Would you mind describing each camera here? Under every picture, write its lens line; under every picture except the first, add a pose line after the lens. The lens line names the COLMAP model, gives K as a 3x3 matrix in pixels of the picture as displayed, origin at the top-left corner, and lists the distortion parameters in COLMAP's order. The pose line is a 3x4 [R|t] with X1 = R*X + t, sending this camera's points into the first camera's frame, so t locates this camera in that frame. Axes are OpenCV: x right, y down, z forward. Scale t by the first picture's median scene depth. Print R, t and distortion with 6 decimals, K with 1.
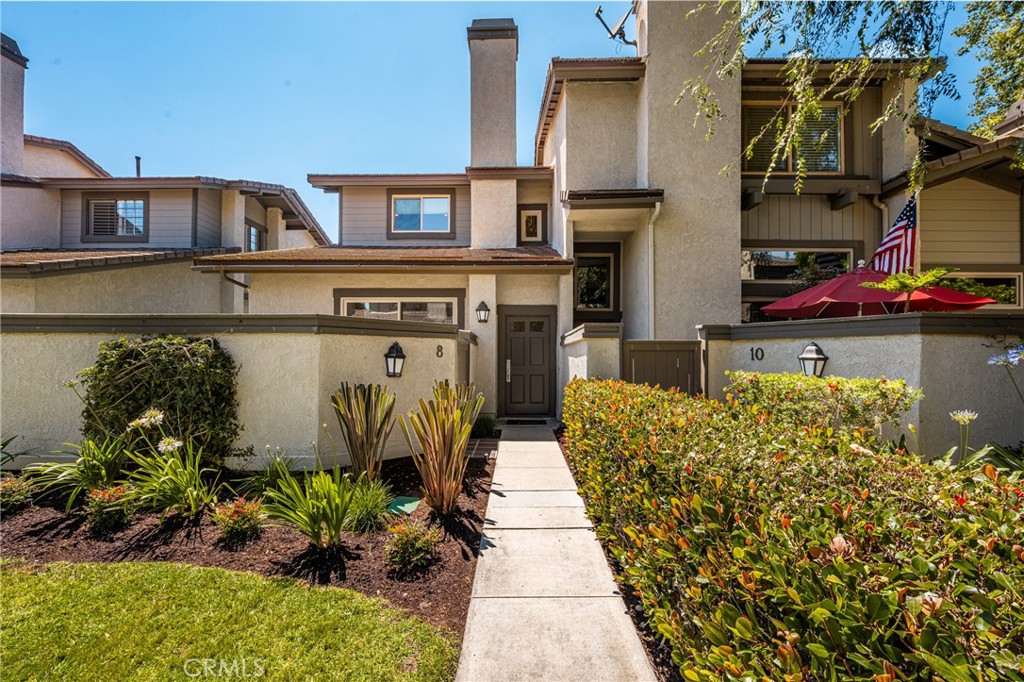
lens RADIAL K [[416.5, 0, 513.6], [0, 416.5, 355.4], [0, 0, 1]] dist [-0.001088, -0.000134]
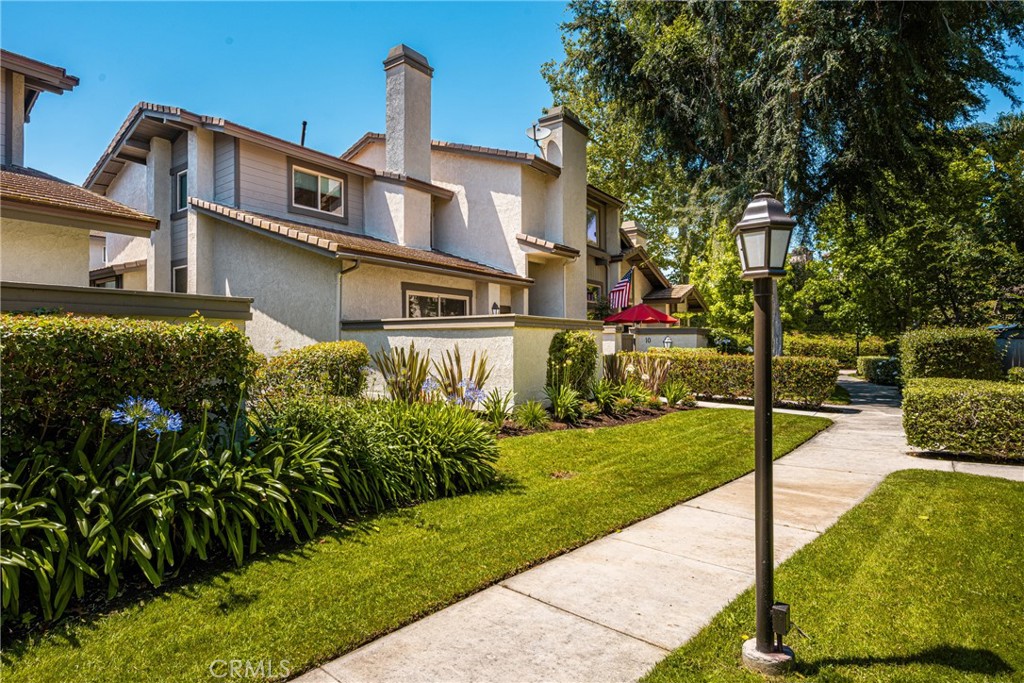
lens RADIAL K [[484.0, 0, 512.7], [0, 484.0, 343.7], [0, 0, 1]] dist [0.002369, 0.000660]
pose [[0.609685, -0.003461, 0.792636, -1.376256], [-0.007122, 0.999926, 0.009845, -0.002961], [-0.792612, -0.011648, 0.609615, -0.079307]]
